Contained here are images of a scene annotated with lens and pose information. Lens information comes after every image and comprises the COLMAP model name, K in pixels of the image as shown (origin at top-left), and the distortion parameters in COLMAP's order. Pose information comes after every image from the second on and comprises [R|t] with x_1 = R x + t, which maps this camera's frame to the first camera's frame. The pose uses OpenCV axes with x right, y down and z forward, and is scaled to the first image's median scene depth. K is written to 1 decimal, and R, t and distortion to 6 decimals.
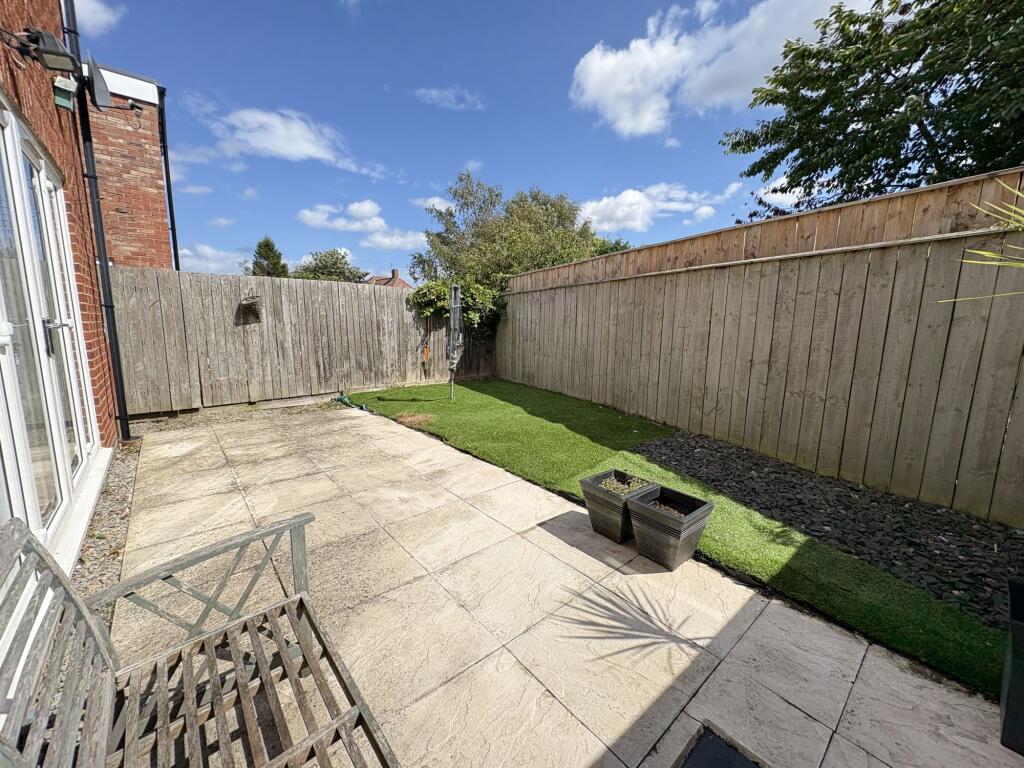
lens RADIAL K [[405.7, 0, 510.8], [0, 405.7, 380.3], [0, 0, 1]] dist [0.002549, 0.000206]
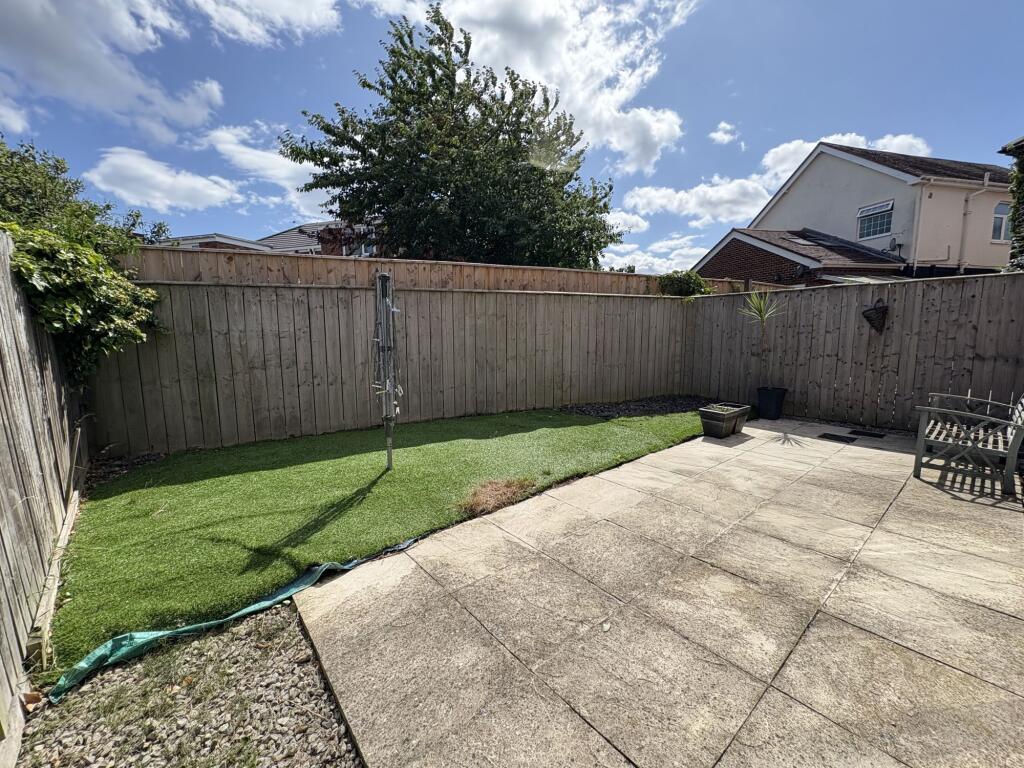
lens RADIAL K [[405.7, 0, 510.8], [0, 405.7, 384.4], [0, 0, 1]] dist [0.002549, 0.000206]
pose [[0.013788, -0.140987, 0.989915, -1.051348], [0.159072, 0.977711, 0.137033, -0.186966], [-0.987171, 0.155578, 0.035908, 1.188279]]
